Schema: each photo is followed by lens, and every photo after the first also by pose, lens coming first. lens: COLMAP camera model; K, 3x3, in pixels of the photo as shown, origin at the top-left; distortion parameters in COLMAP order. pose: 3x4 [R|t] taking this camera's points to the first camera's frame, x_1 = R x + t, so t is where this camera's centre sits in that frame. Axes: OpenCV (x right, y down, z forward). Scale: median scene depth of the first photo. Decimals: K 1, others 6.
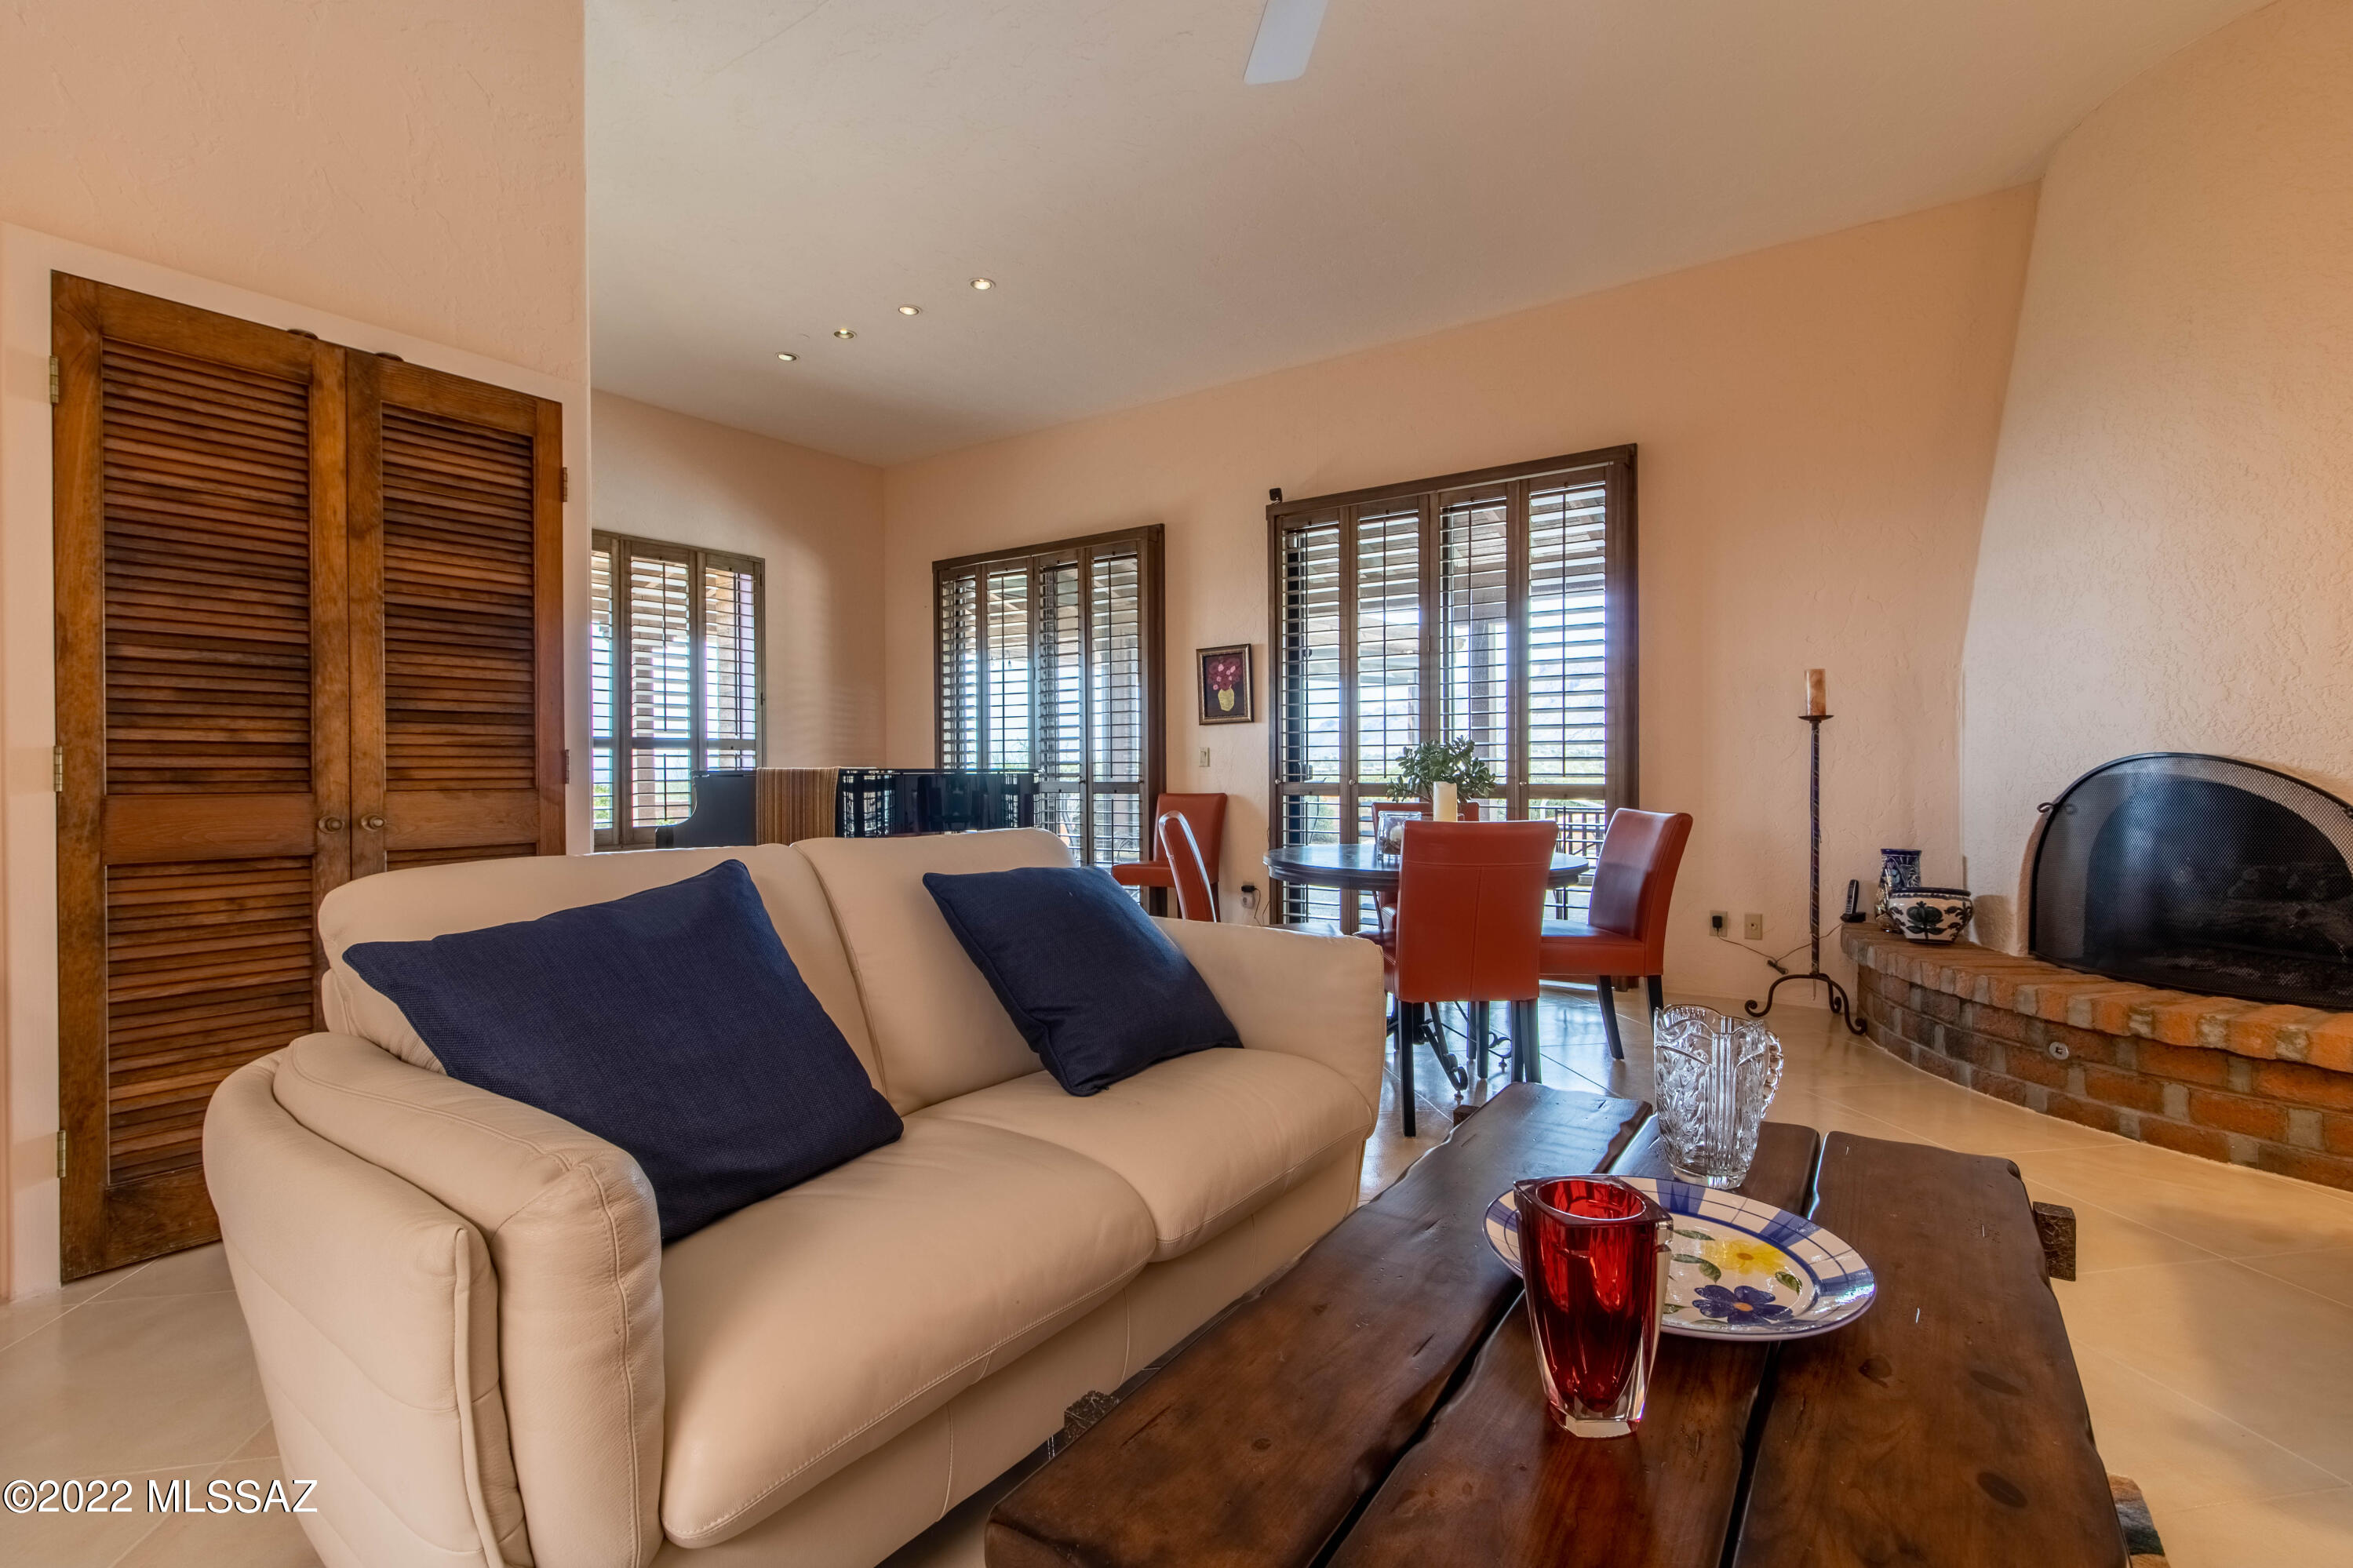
lens RADIAL K [[1089.0, 0, 1184.6], [0, 1089.0, 774.0], [0, 0, 1]] dist [0.003166, -0.000201]
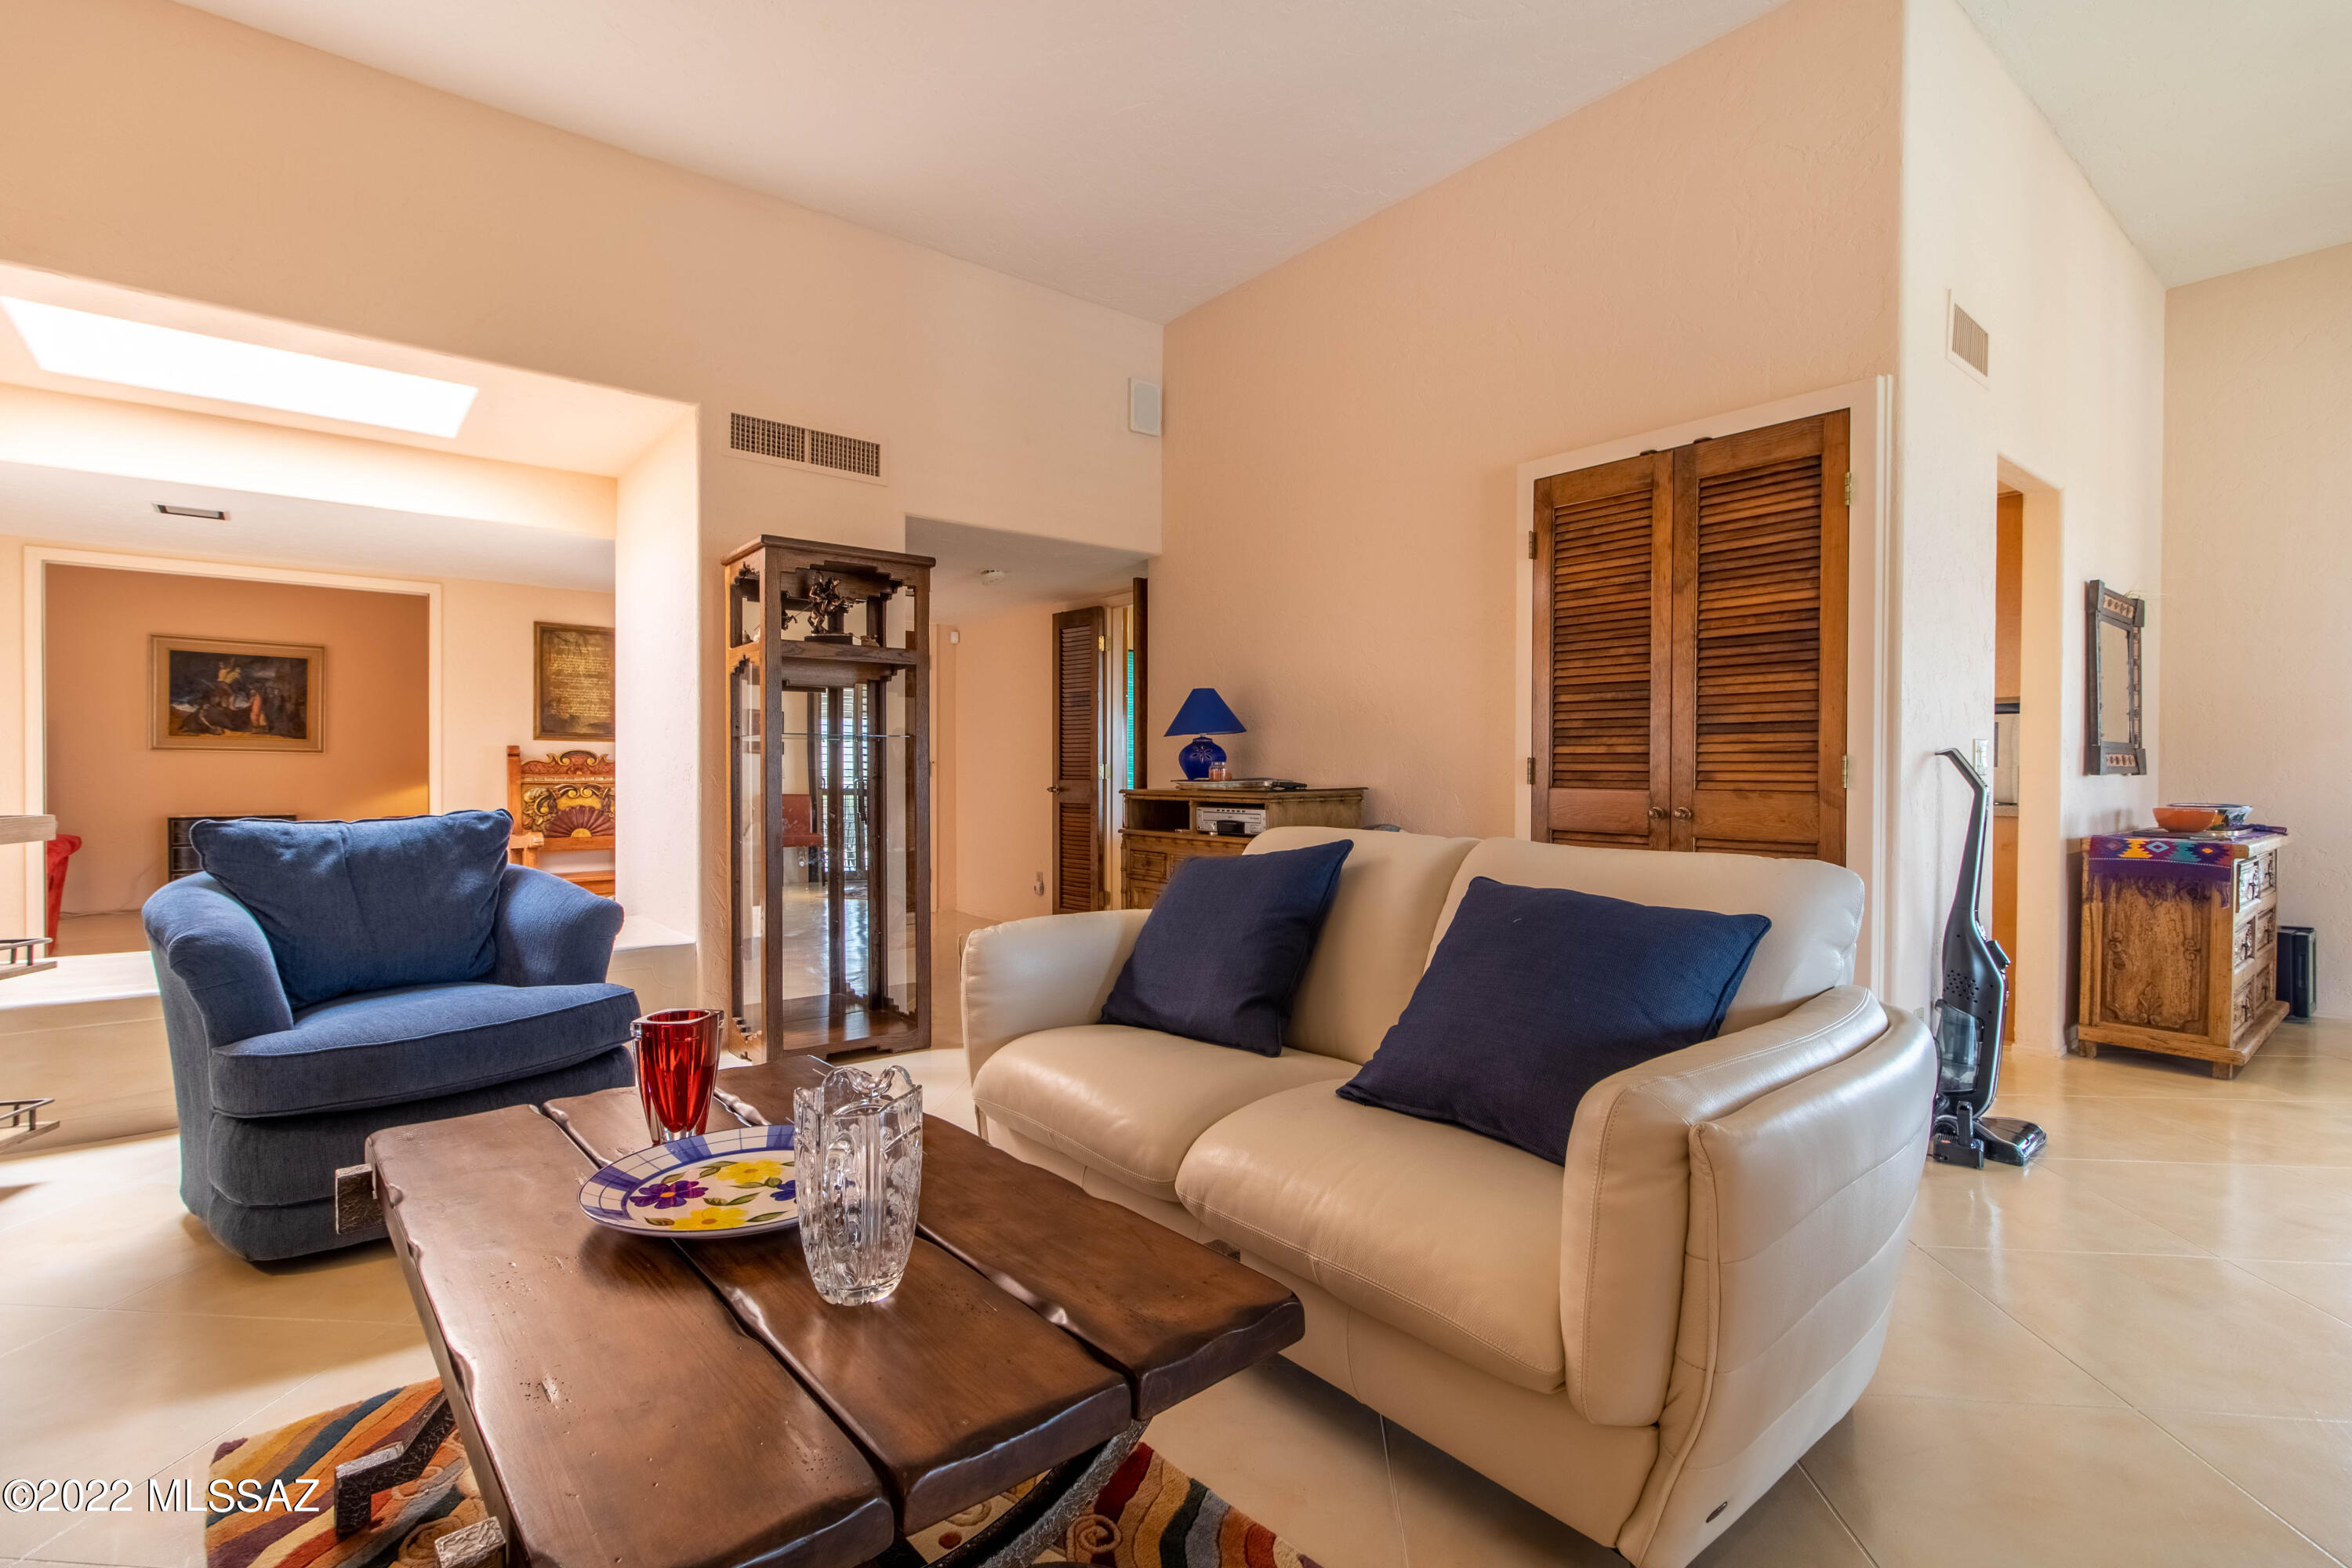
lens RADIAL K [[1088.6, 0, 1183.2], [0, 1088.6, 779.4], [0, 0, 1]] dist [0.003166, -0.000201]
pose [[-0.262964, 0.011474, -0.964737, 0.333941], [-0.007491, 0.999875, 0.013934, -0.004980], [0.964777, 0.010891, -0.262845, 0.404234]]
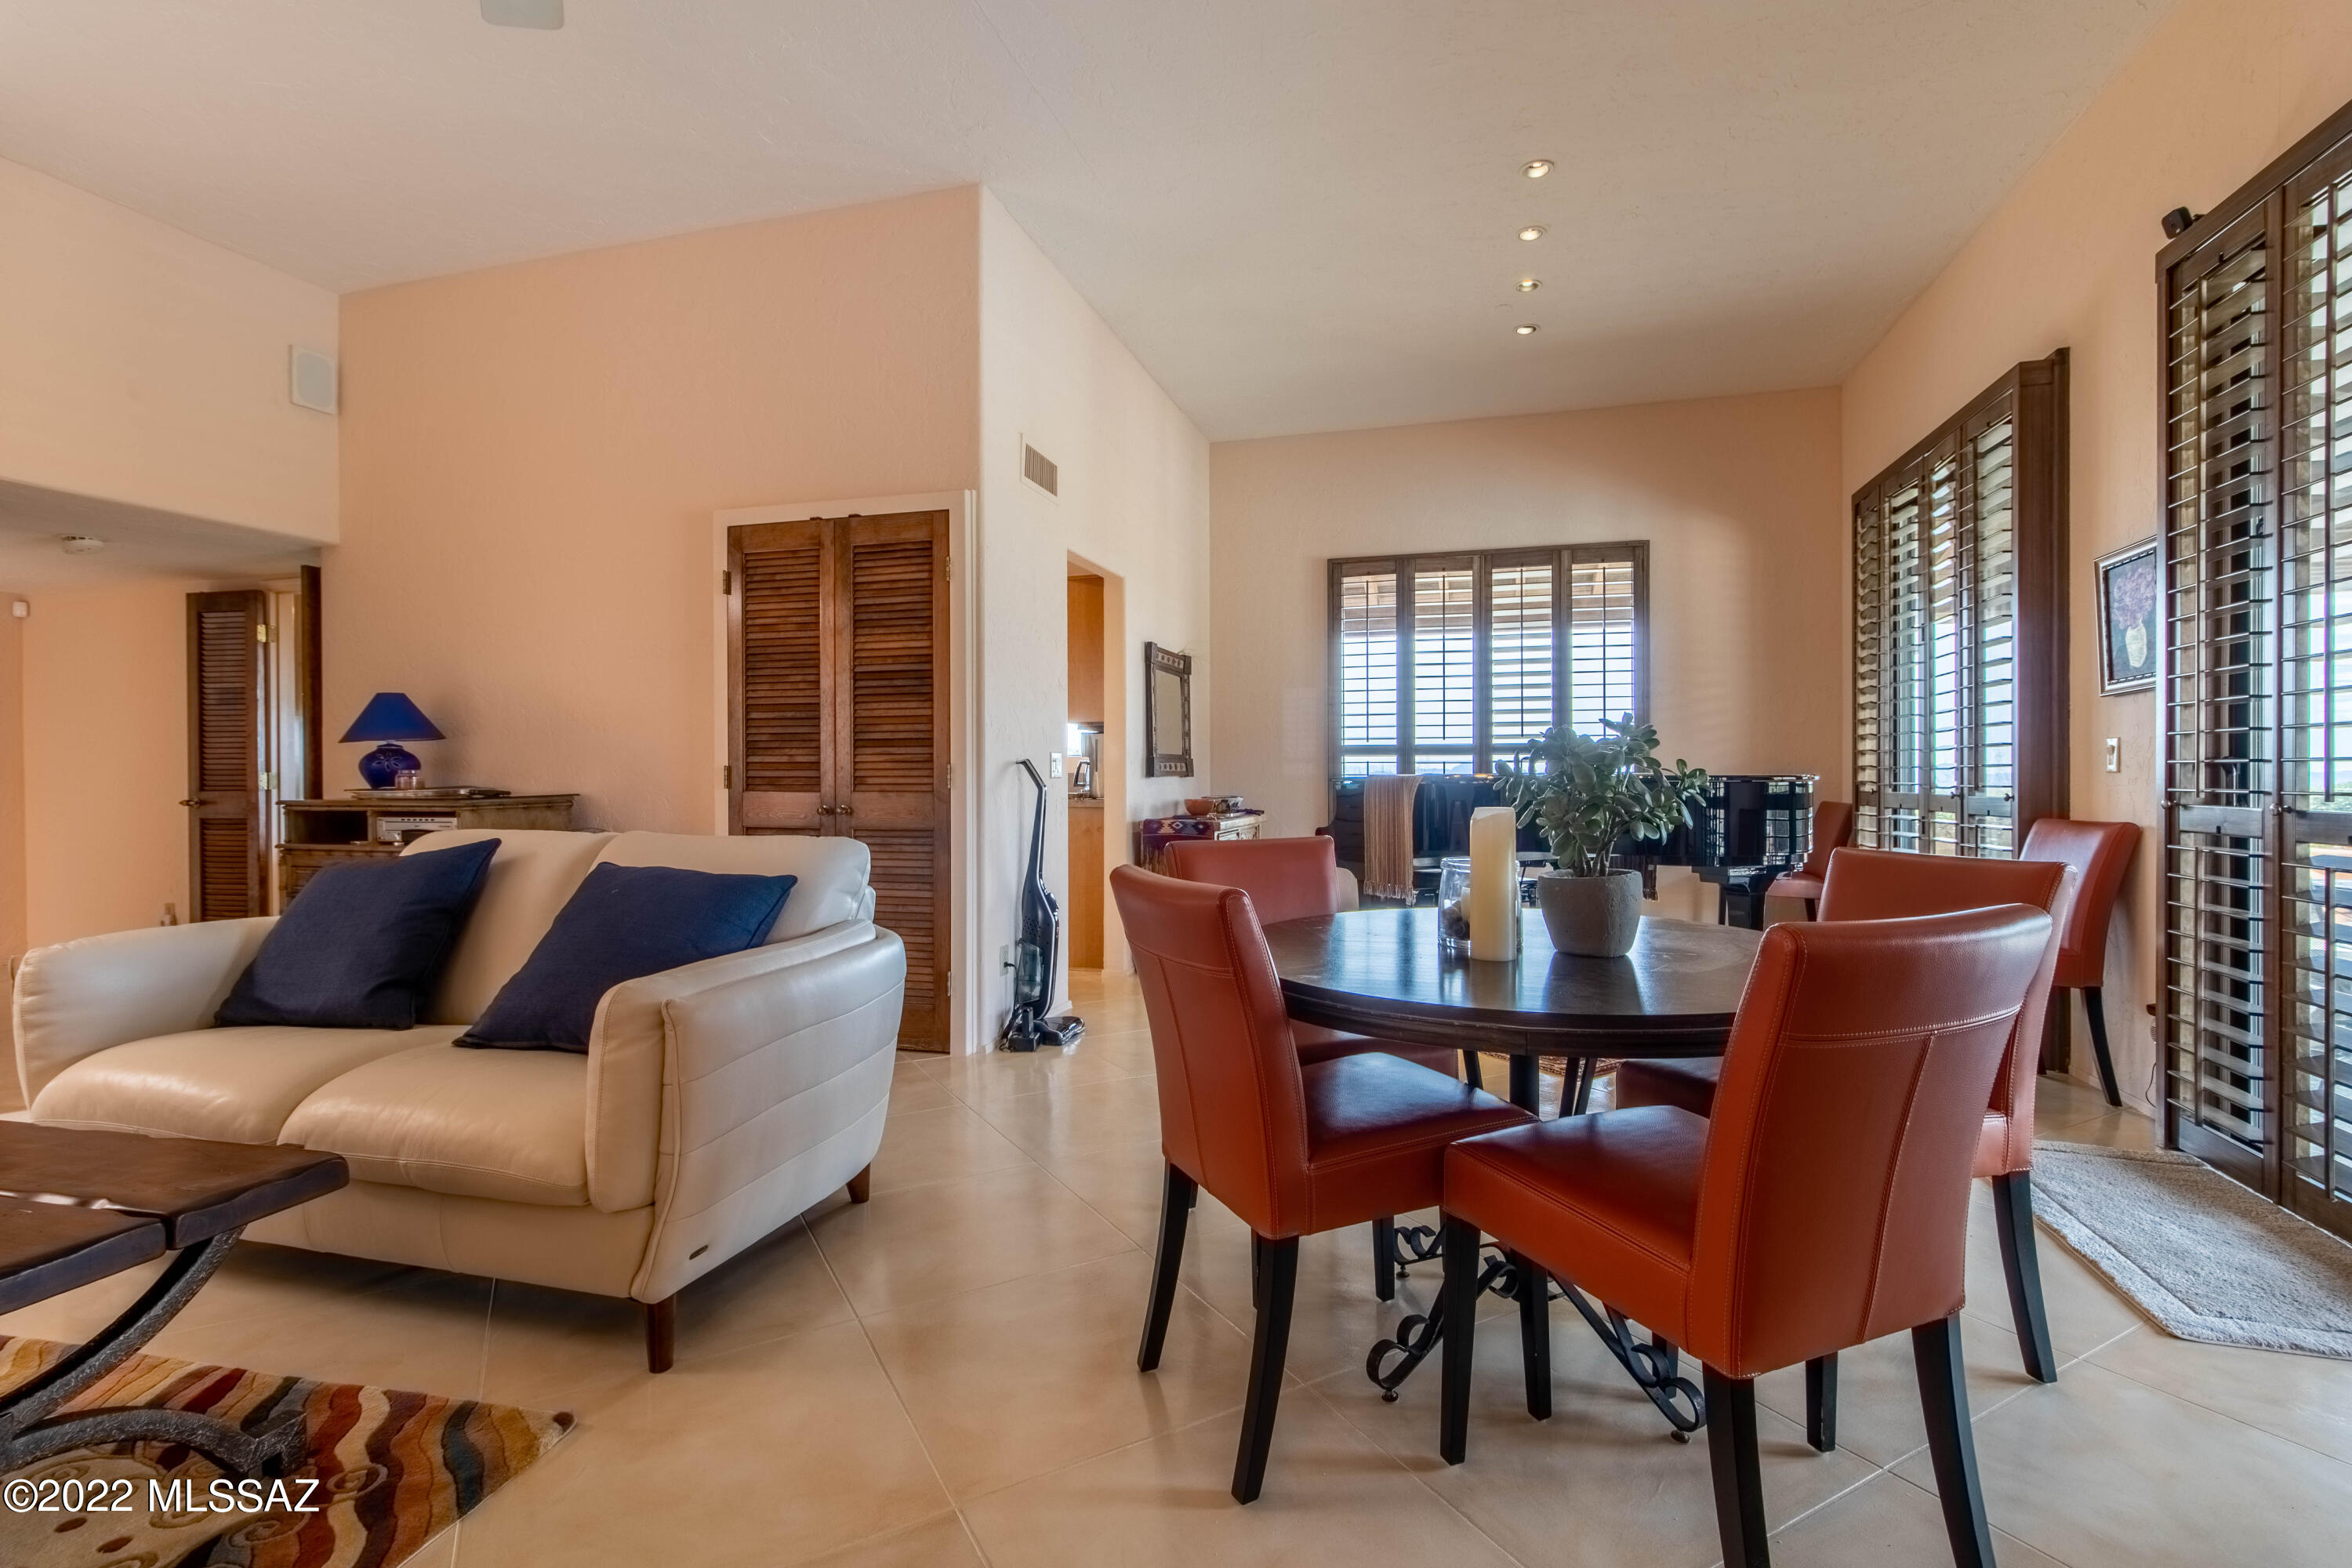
lens RADIAL K [[1088.6, 0, 1182.4], [0, 1088.6, 779.4], [0, 0, 1]] dist [0.003166, -0.000201]
pose [[0.331151, 0.006315, -0.943557, 0.486898], [-0.003012, 0.999980, 0.005635, -0.006324], [0.943573, 0.000976, 0.331163, 0.492800]]
